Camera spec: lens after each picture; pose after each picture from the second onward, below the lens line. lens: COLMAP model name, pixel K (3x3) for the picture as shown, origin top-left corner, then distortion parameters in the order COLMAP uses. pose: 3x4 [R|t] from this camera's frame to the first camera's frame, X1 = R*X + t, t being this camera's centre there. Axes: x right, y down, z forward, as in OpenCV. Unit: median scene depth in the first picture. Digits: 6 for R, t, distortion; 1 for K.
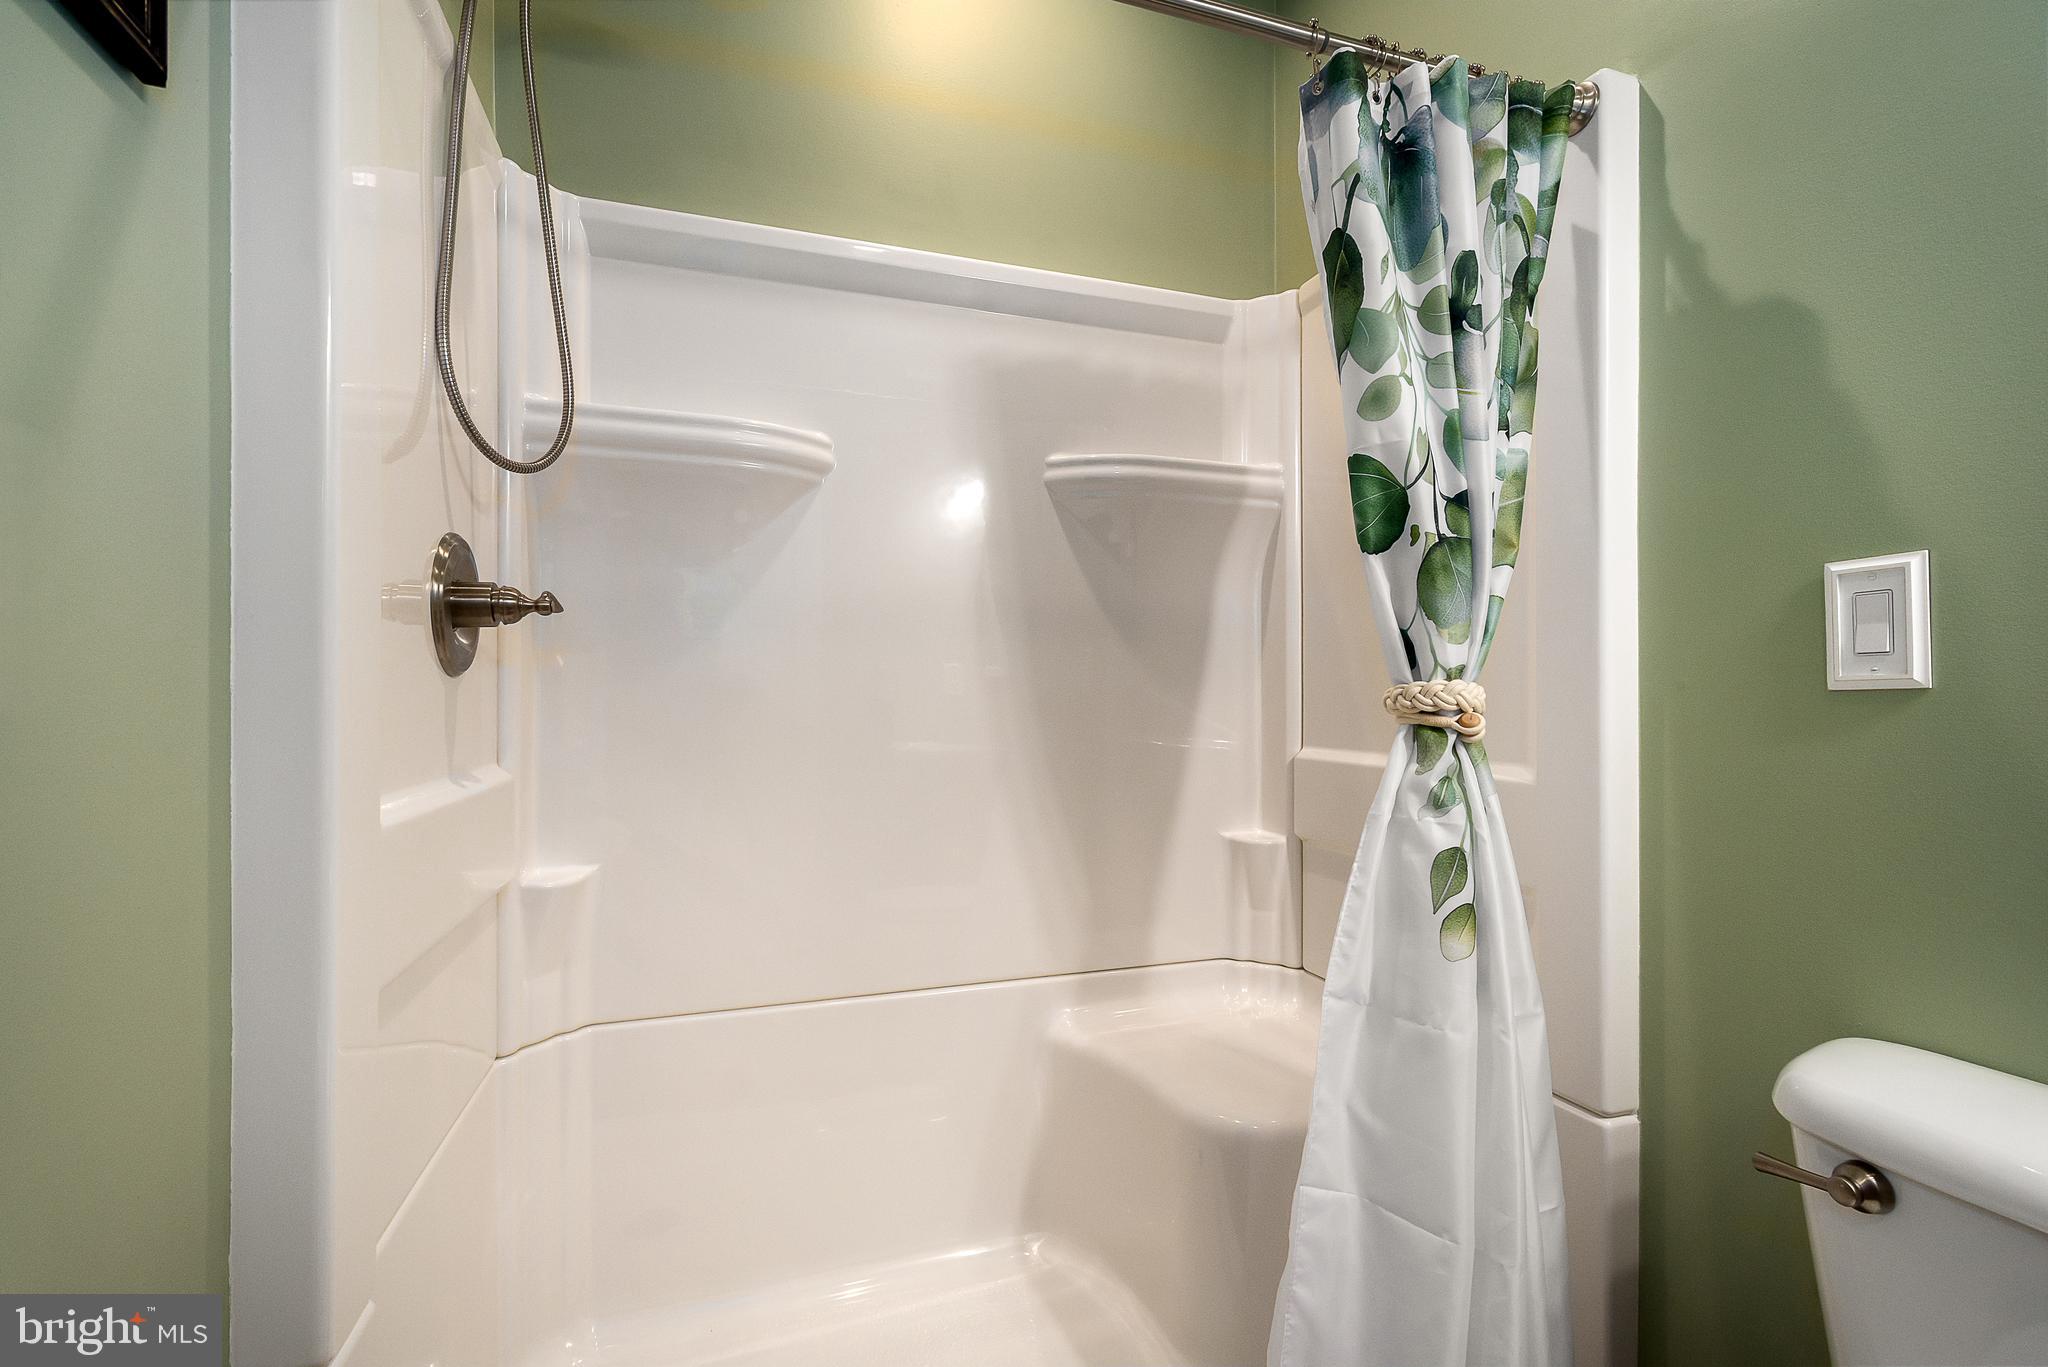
lens RADIAL K [[904.1, 0, 1002.2], [0, 904.1, 680.6], [0, 0, 1]] dist [0.011681, -0.003627]
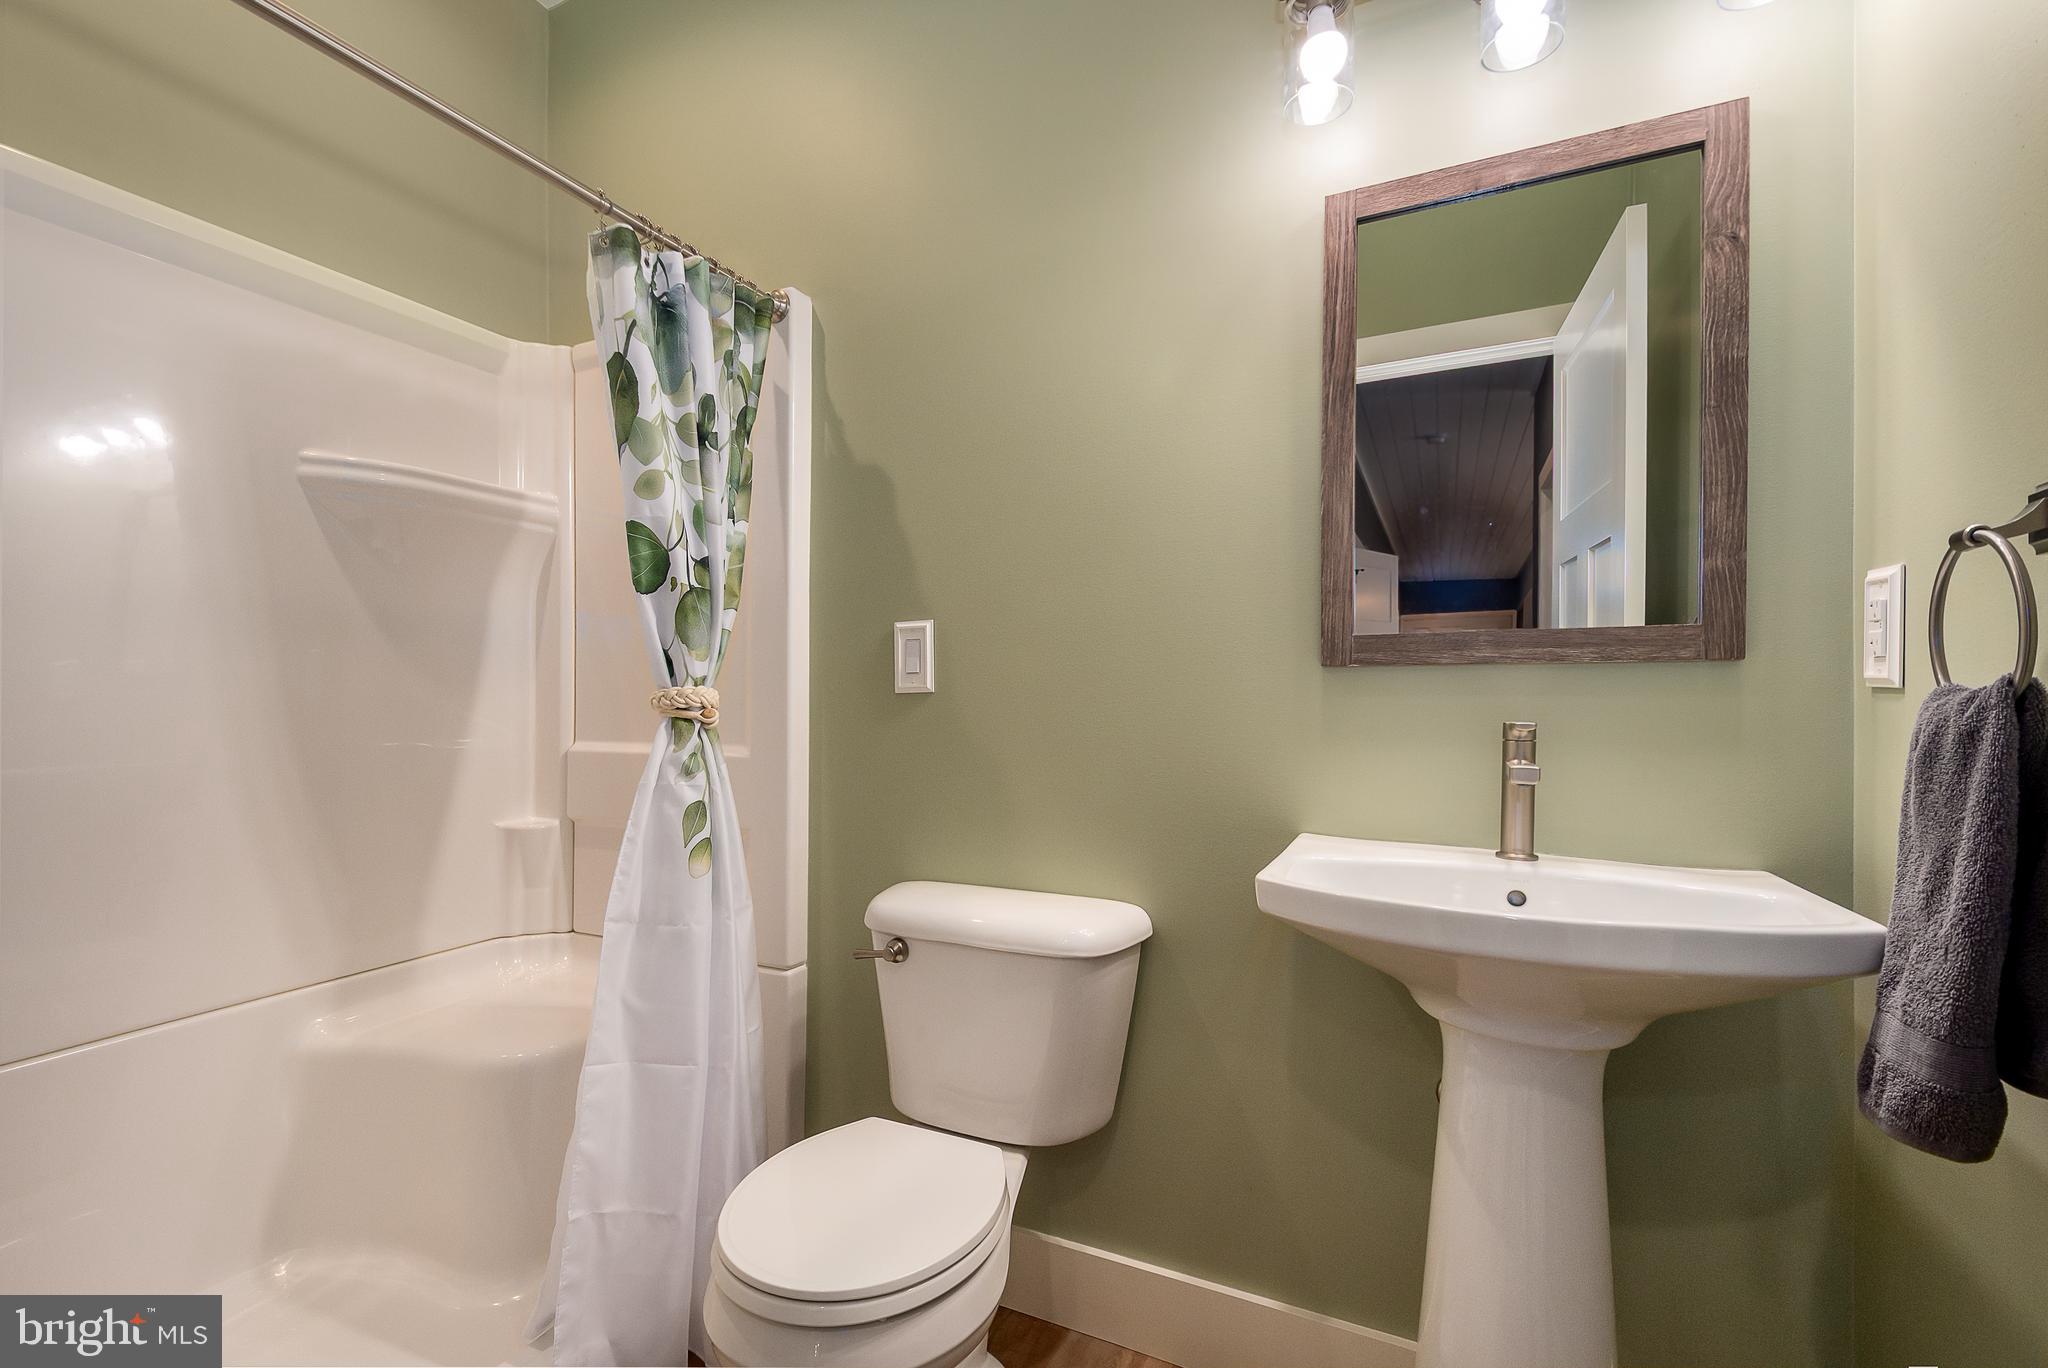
lens RADIAL K [[899.3, 0, 1009.5], [0, 899.3, 693.7], [0, 0, 1]] dist [0.010453, -0.000242]
pose [[0.698169, 0.000884, 0.715933, -0.184198], [-0.008863, 0.999933, 0.007409, -0.003010], [-0.715879, -0.011518, 0.698130, -0.357539]]
